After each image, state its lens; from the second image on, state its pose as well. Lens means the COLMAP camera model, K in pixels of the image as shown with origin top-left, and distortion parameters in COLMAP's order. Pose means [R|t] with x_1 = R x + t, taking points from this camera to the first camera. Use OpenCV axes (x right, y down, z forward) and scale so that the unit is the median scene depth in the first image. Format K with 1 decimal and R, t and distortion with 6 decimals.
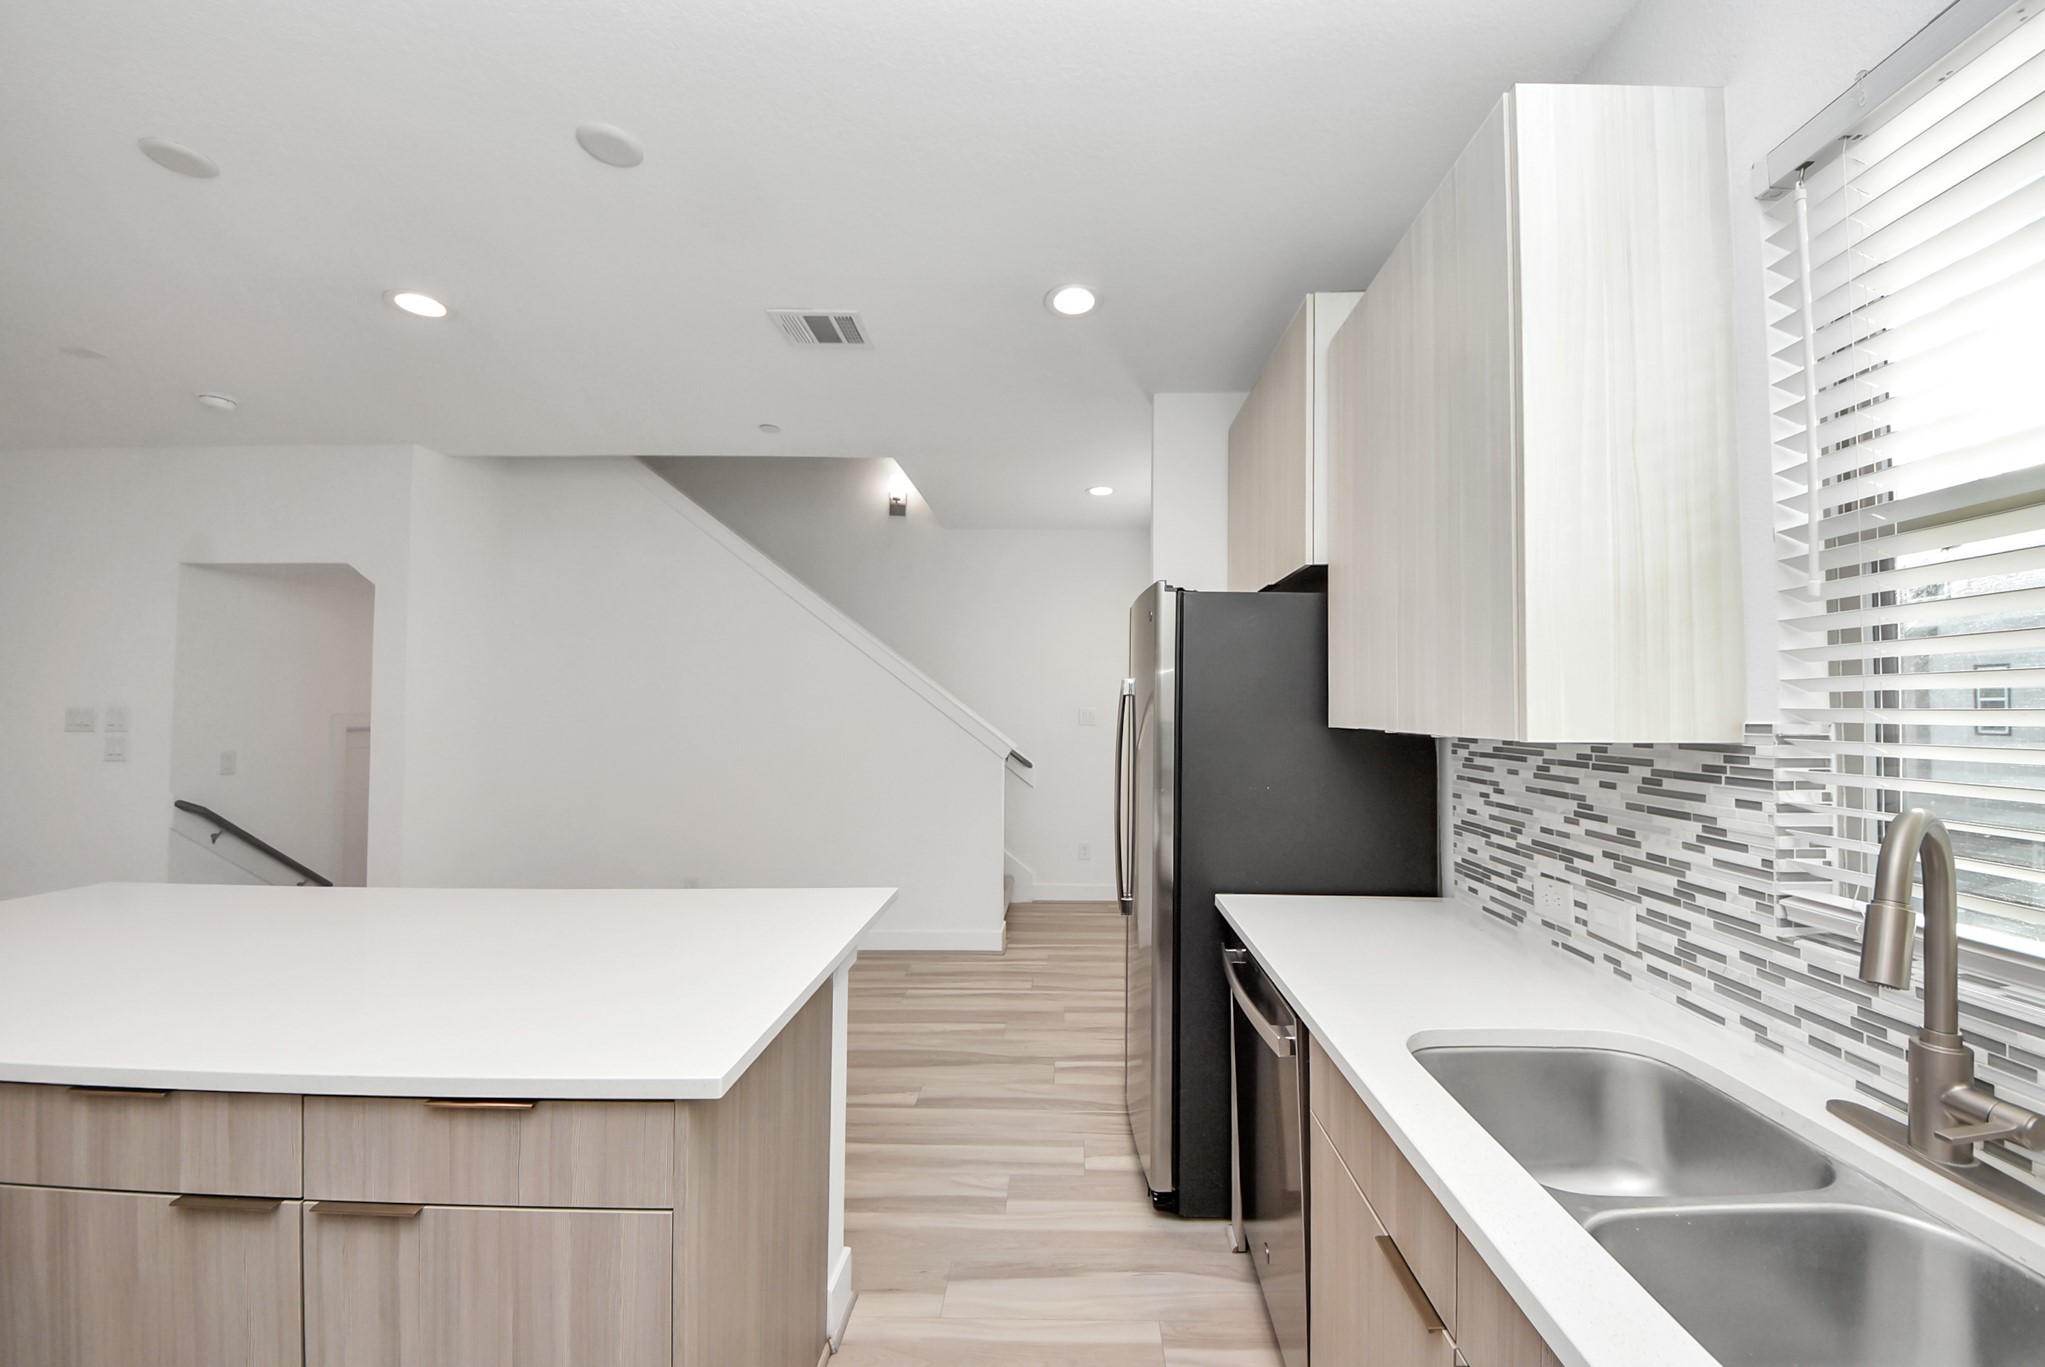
lens RADIAL K [[750.0, 0, 1049.4], [0, 750.0, 692.3], [0, 0, 1]] dist [-0.000905, -0.000217]
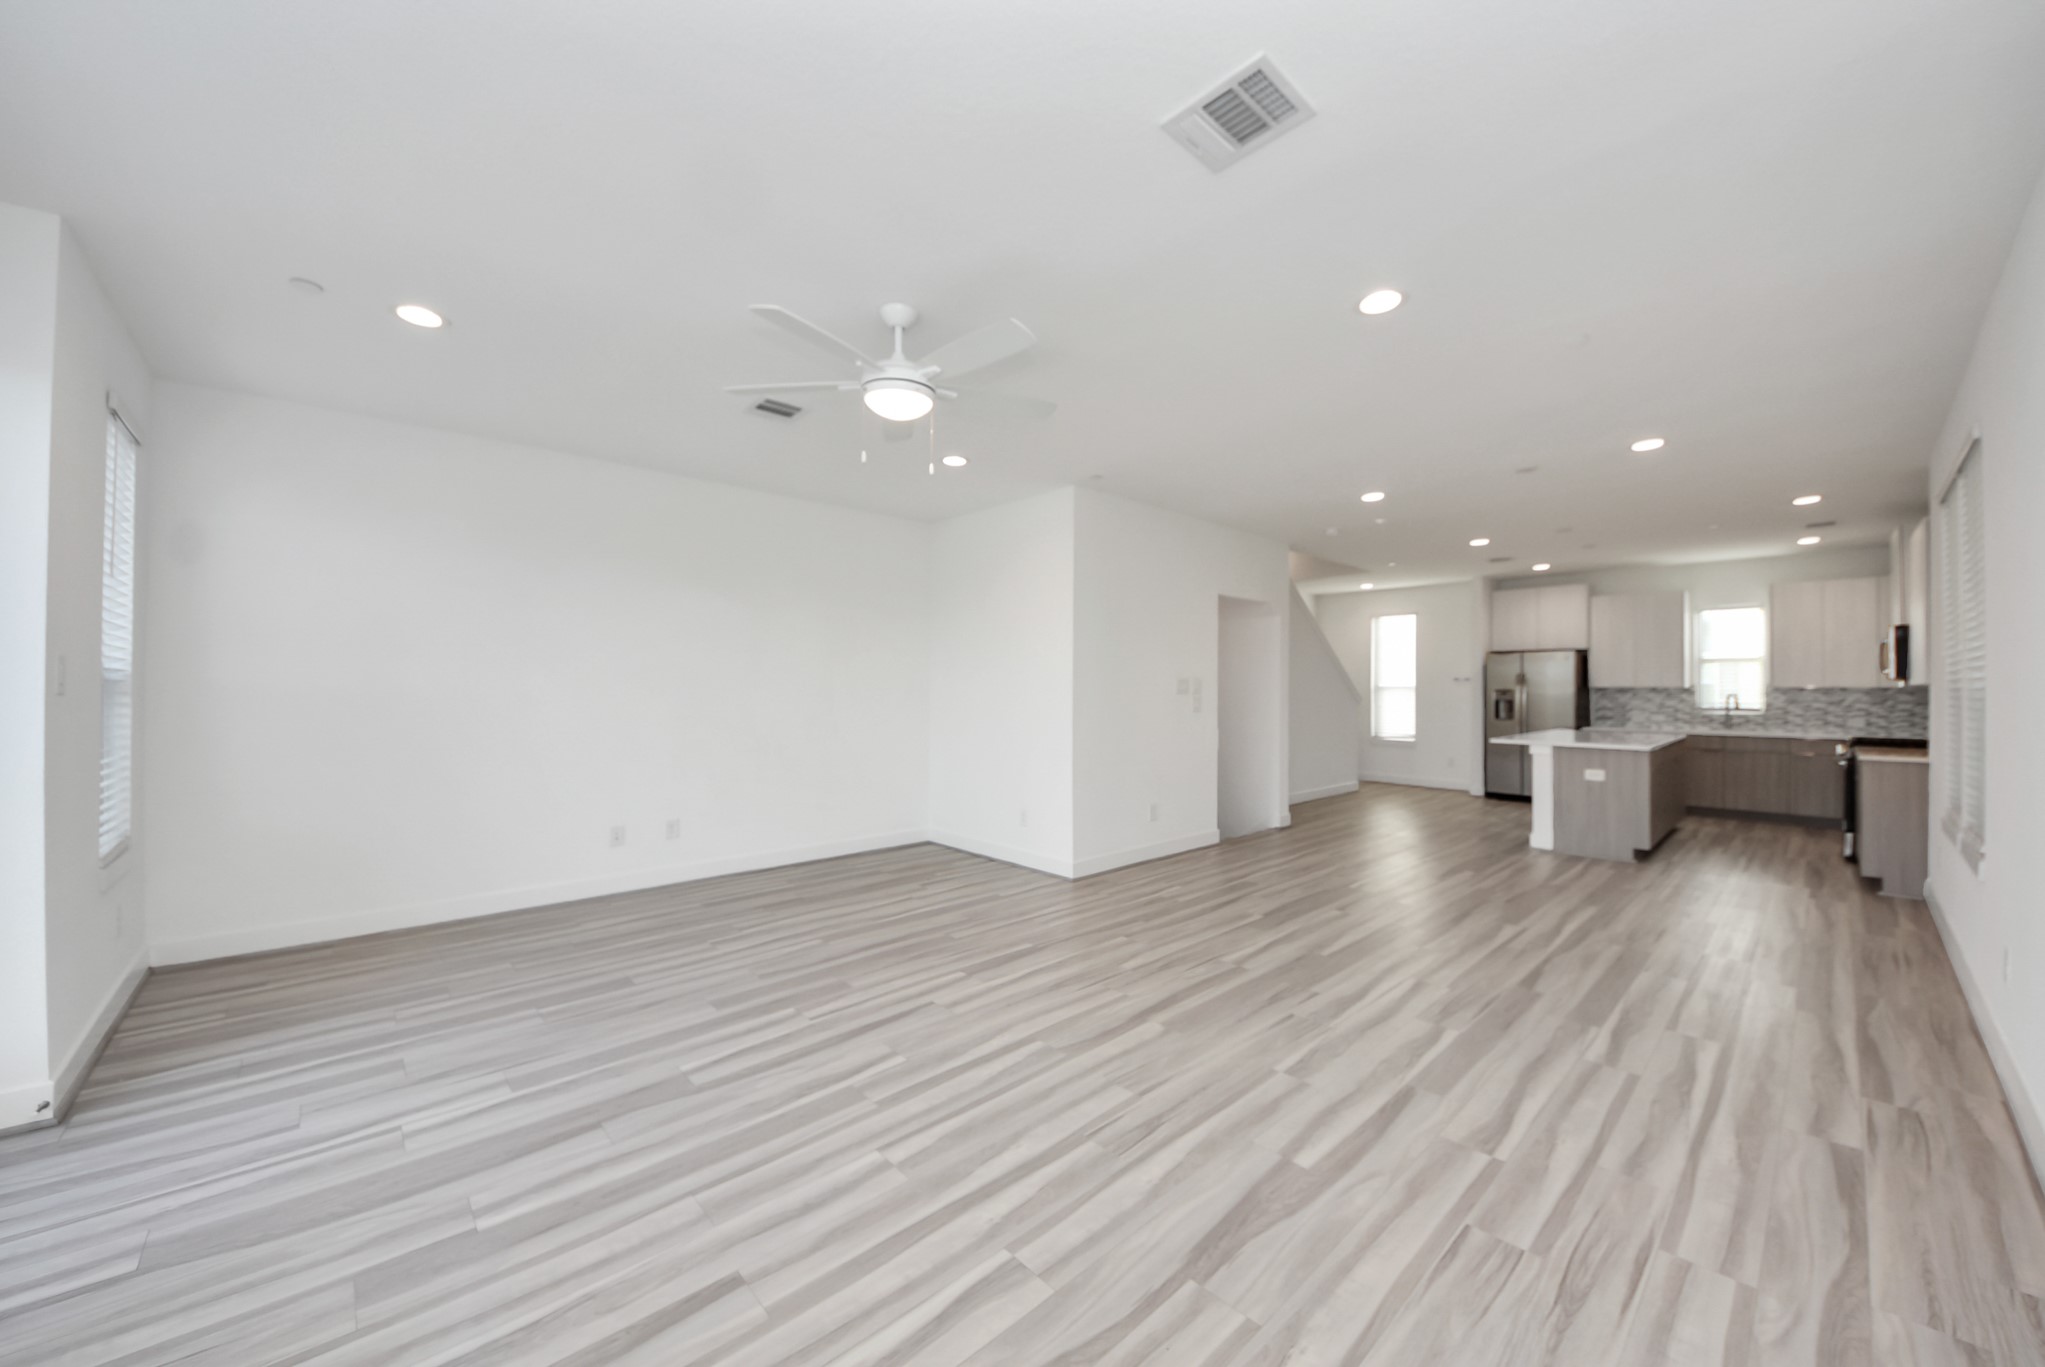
lens RADIAL K [[710.3, 0, 1049.8], [0, 710.3, 688.8], [0, 0, 1]] dist [-0.000613, -0.010964]
pose [[0.730231, -0.000415, 0.683201, -4.752174], [-0.015662, 0.999727, 0.017347, 0.033474], [-0.683021, -0.023367, 0.730025, 0.144266]]
